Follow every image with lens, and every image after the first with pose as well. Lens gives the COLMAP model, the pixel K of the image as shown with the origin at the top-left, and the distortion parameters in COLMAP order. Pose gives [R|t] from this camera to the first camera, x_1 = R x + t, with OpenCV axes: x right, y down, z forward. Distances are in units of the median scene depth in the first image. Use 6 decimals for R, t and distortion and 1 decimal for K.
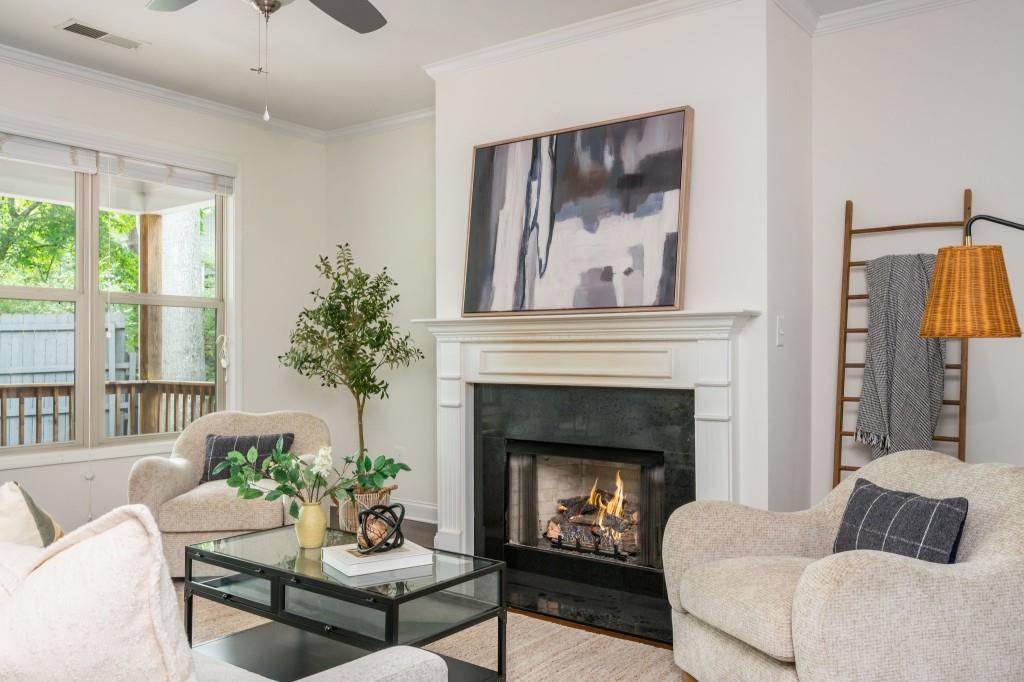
lens RADIAL K [[833.8, 0, 512.0], [0, 833.8, 341.0], [0, 0, 1]] dist [0.004345, 0.002361]
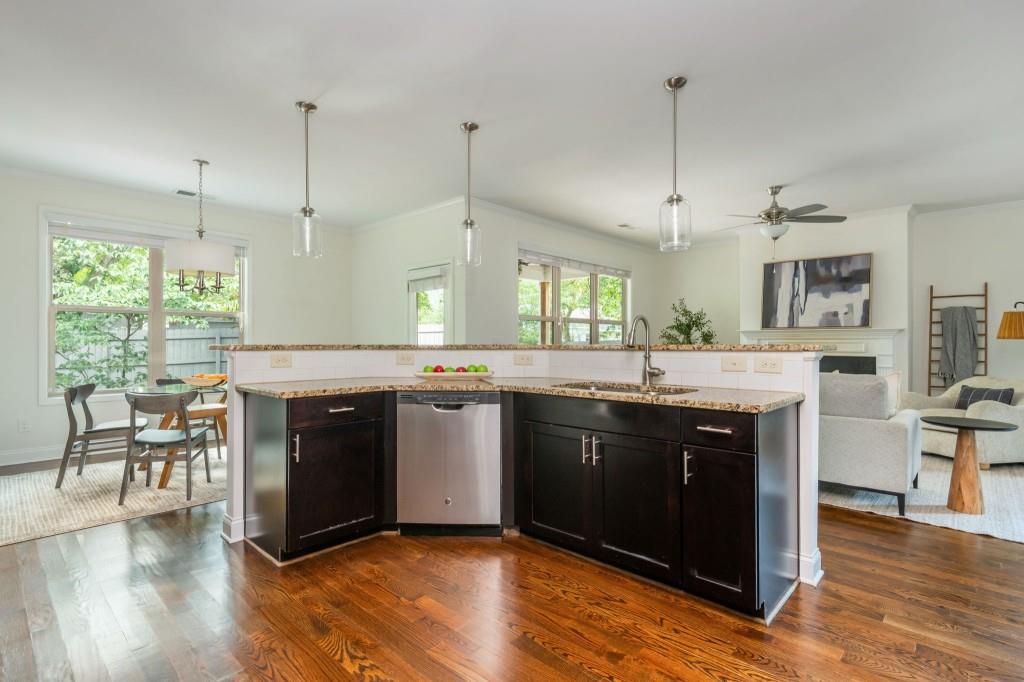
lens RADIAL K [[506.5, 0, 511.9], [0, 506.5, 336.9], [0, 0, 1]] dist [0.002727, 0.000173]
pose [[0.993165, 0.000304, -0.116714, -0.732142], [0.000018, 0.999996, 0.002759, -0.010864], [0.116715, -0.002742, 0.993162, -0.748730]]
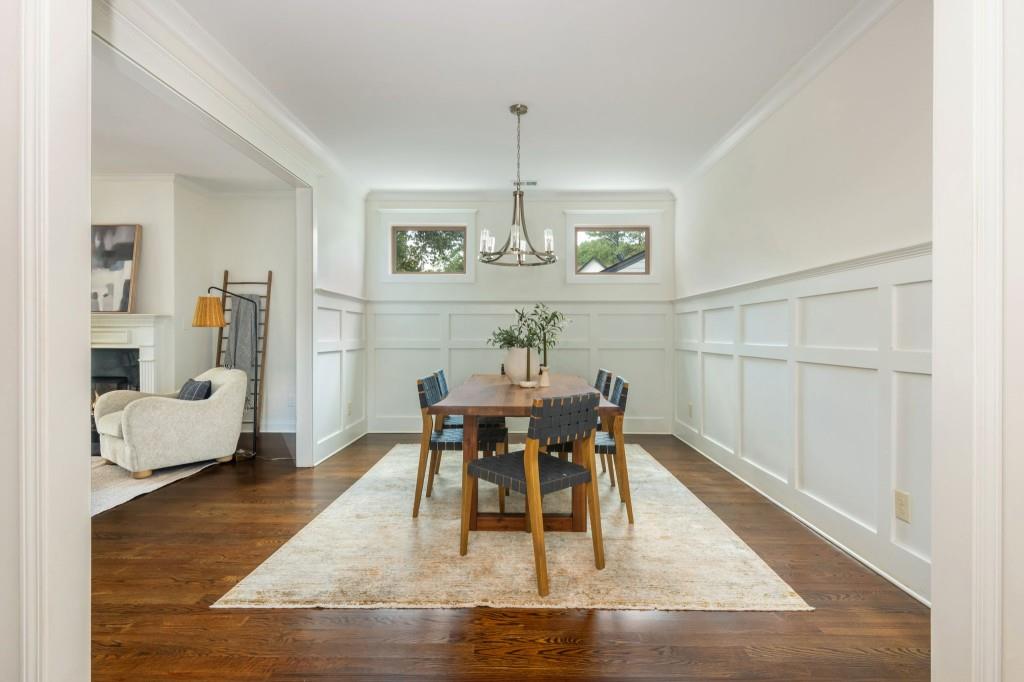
lens RADIAL K [[506.5, 0, 511.9], [0, 506.5, 336.9], [0, 0, 1]] dist [0.002727, 0.000173]
pose [[0.815215, -0.000697, 0.579157, 0.233102], [-0.009515, 0.999848, 0.014597, -0.003179], [-0.579080, -0.017410, 0.815085, -0.699182]]
